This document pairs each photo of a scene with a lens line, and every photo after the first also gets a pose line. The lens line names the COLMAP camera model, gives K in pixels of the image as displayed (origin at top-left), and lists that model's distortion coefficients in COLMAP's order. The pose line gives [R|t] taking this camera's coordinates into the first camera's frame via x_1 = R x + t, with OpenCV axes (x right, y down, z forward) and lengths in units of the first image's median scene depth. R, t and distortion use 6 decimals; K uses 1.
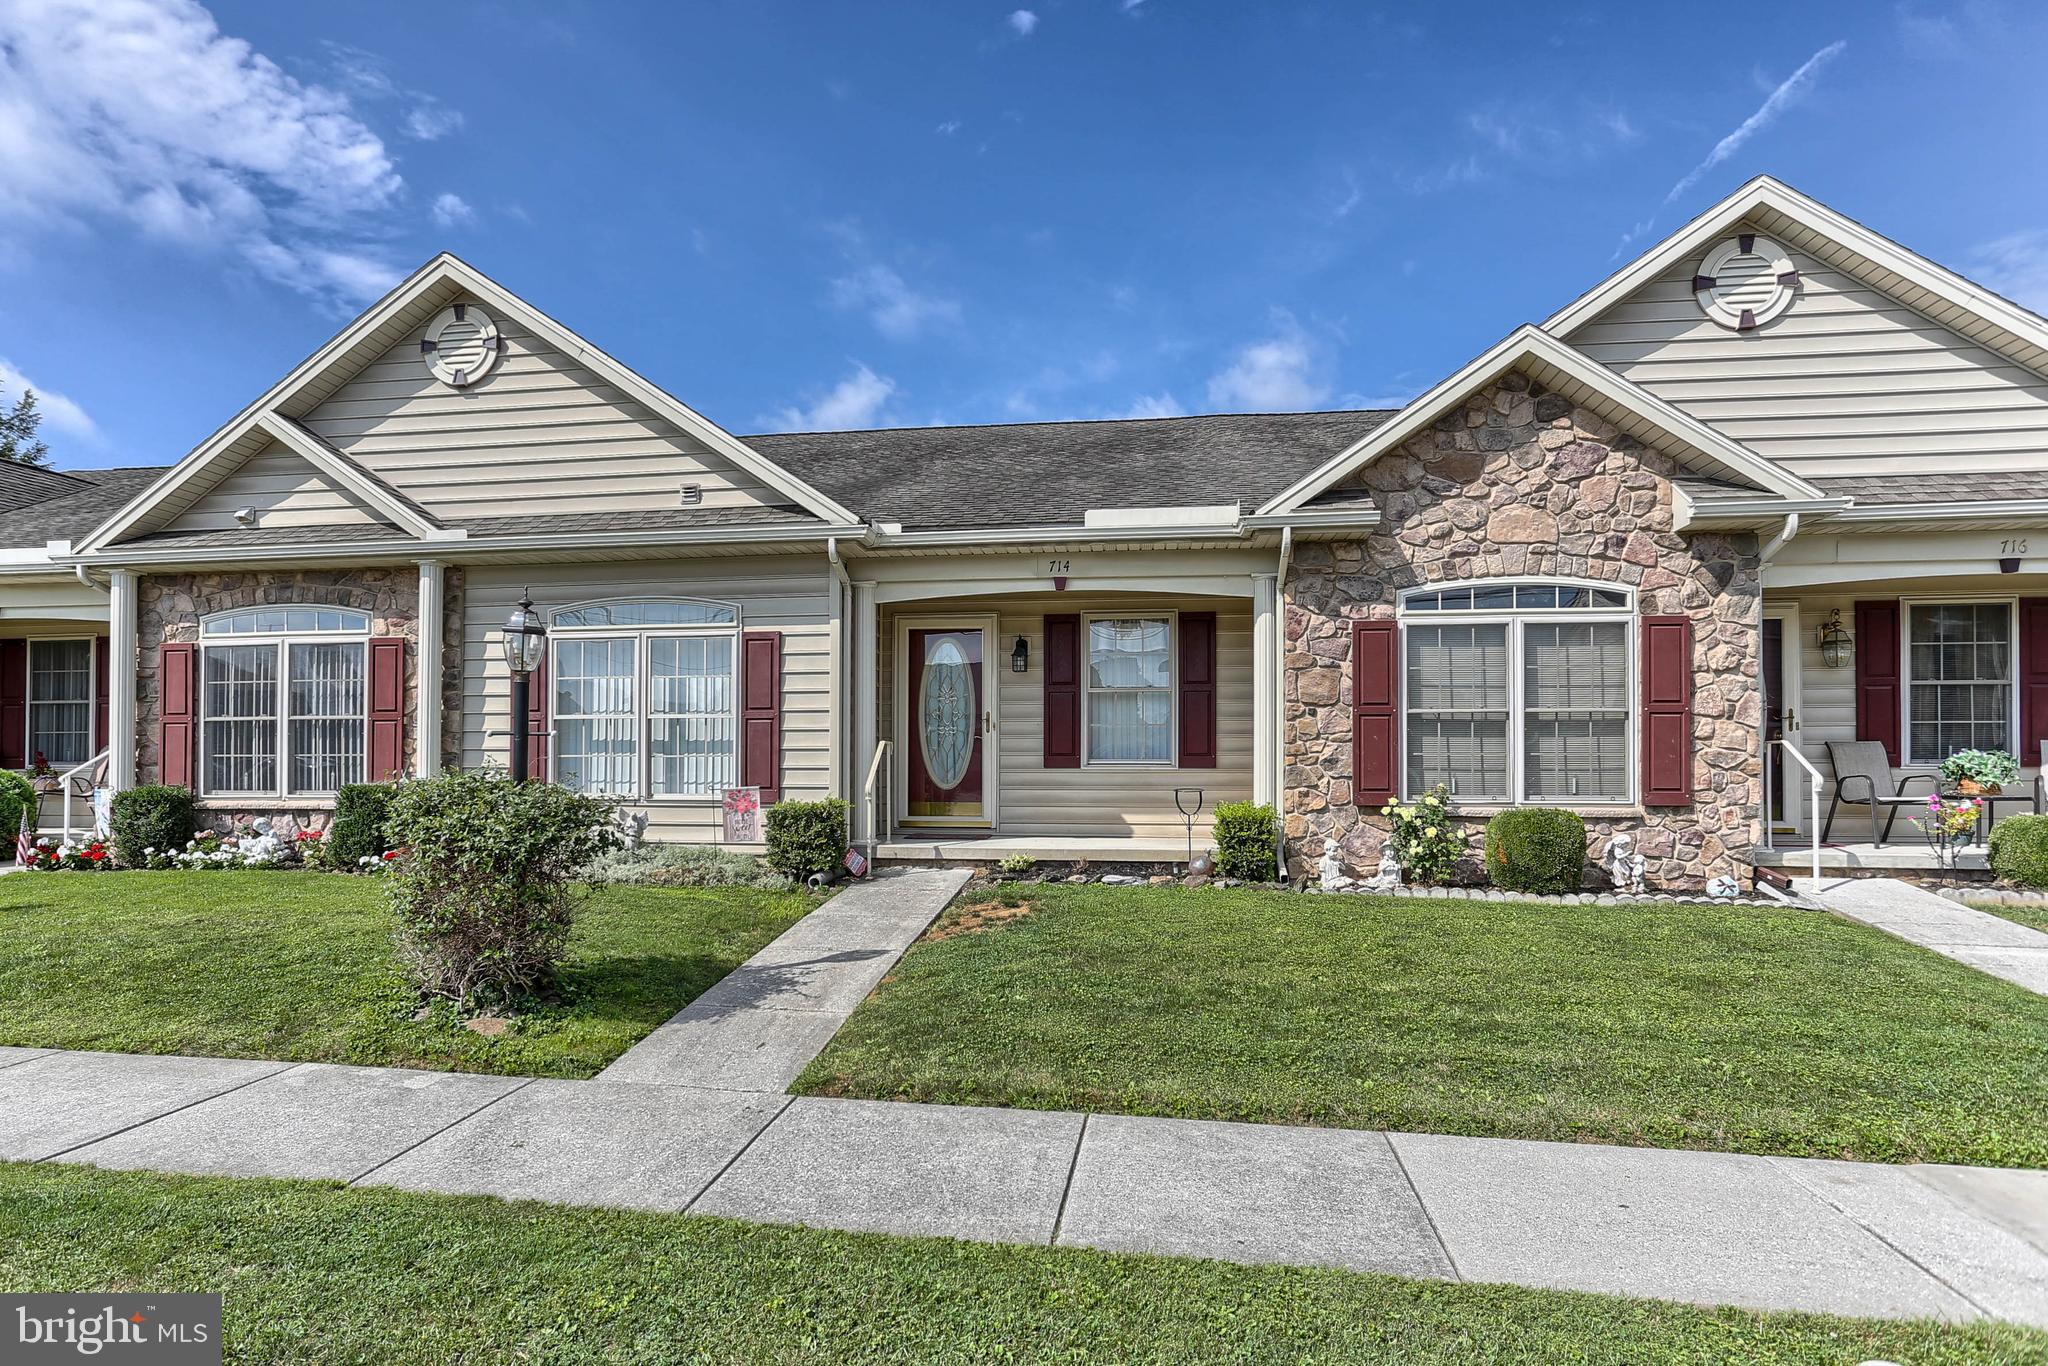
lens RADIAL K [[1096.1, 0, 988.4], [0, 1096.1, 726.9], [0, 0, 1]] dist [-0.045917, 0.032388]
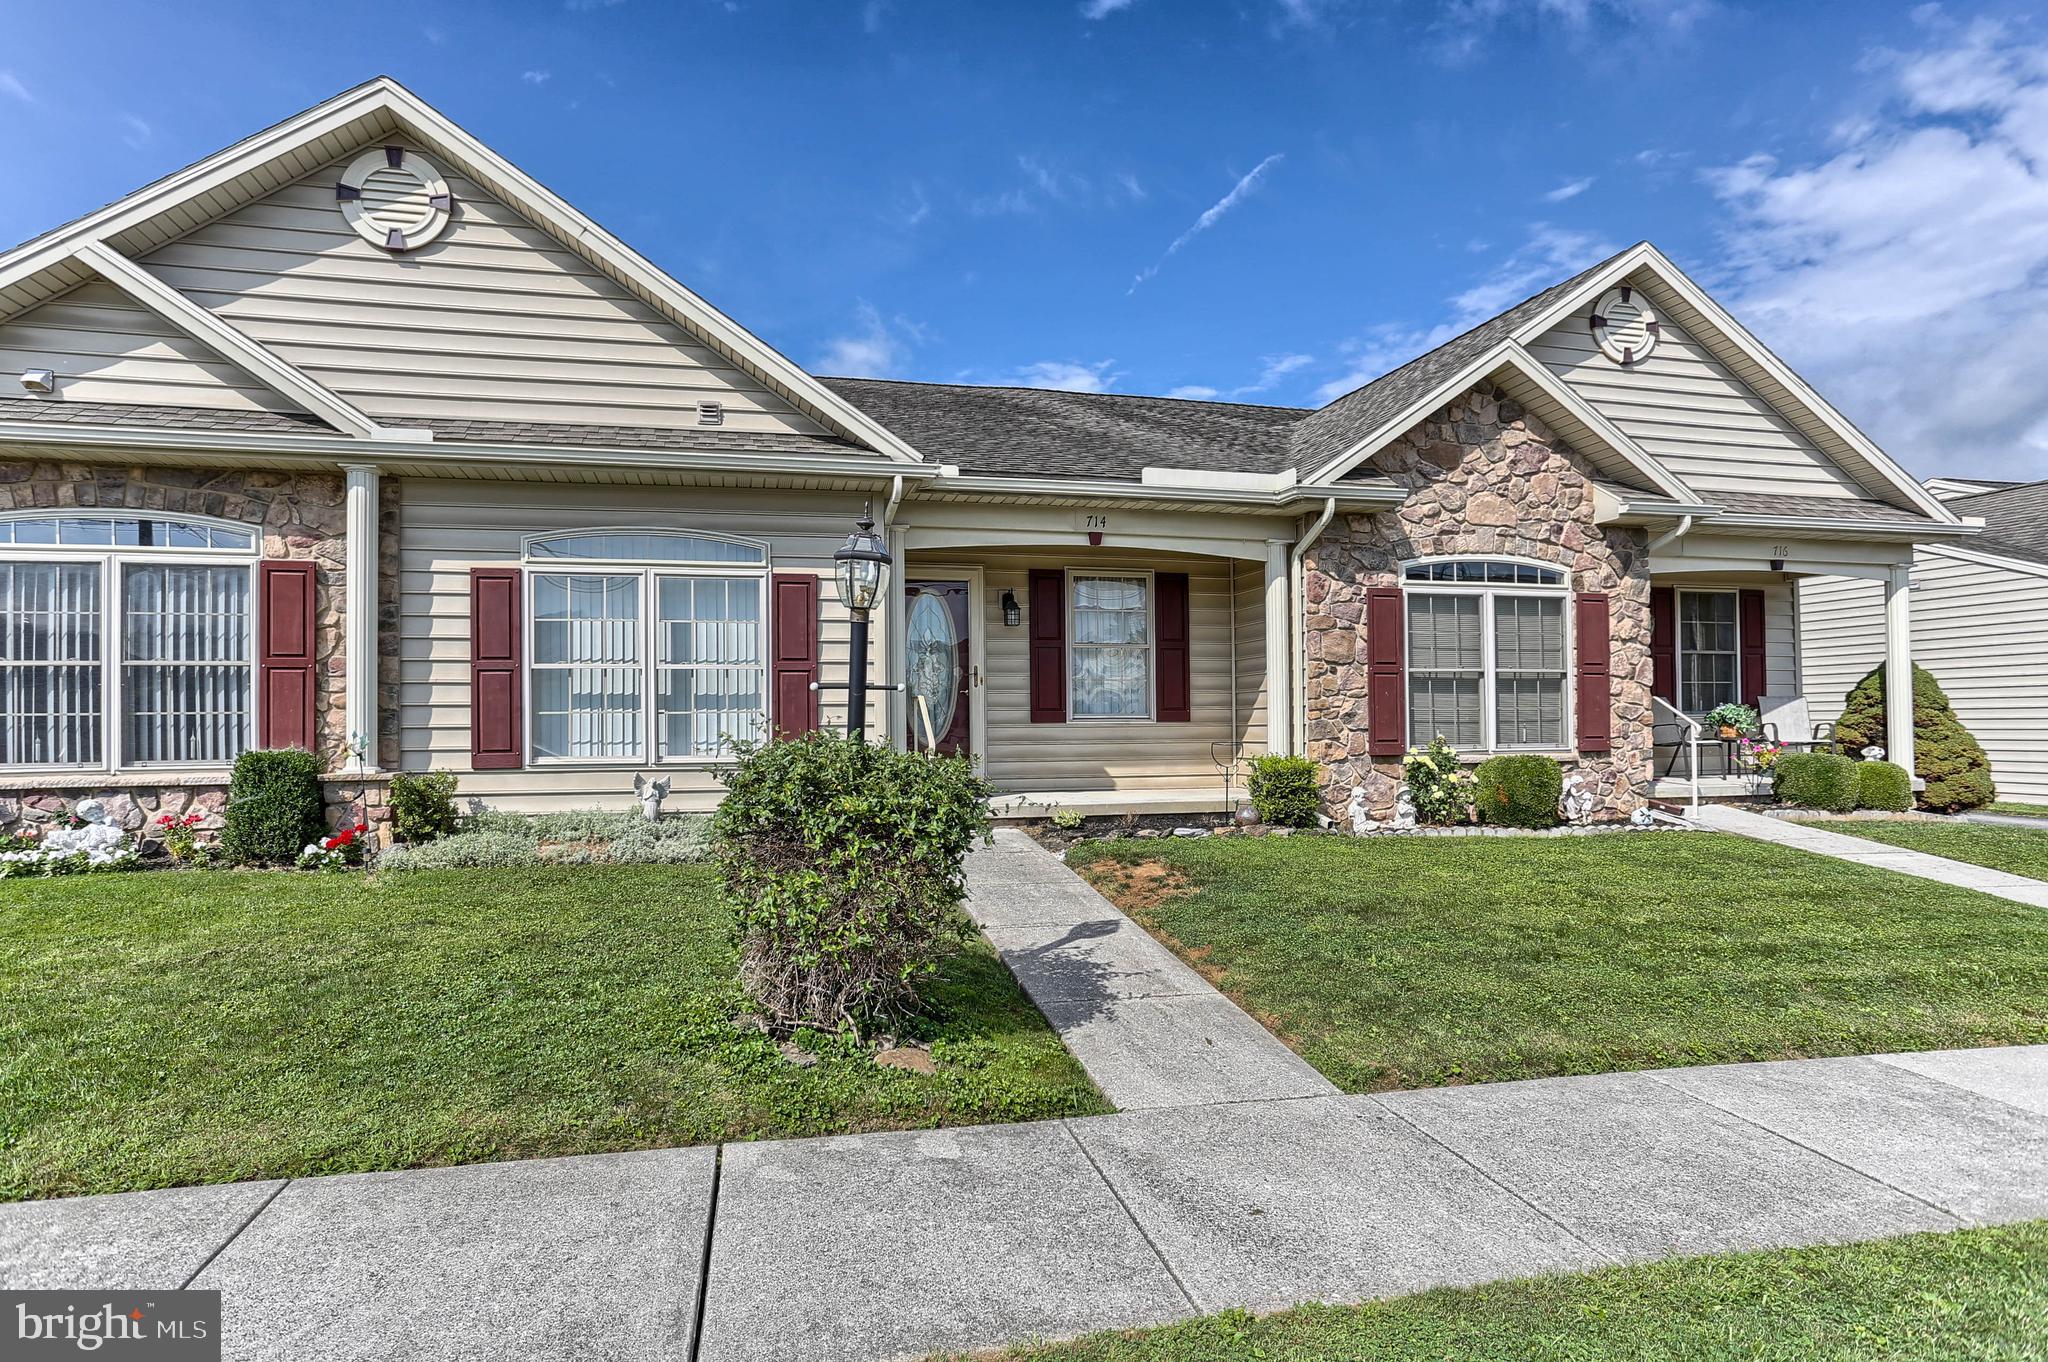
lens RADIAL K [[1031.8, 0, 1000.8], [0, 1031.8, 683.6], [0, 0, 1]] dist [-0.044753, 0.031219]
pose [[0.936396, 0.006005, 0.350893, -0.349345], [-0.006640, 0.999978, 0.000604, 0.001507], [-0.350881, -0.002896, 0.936415, 0.149557]]
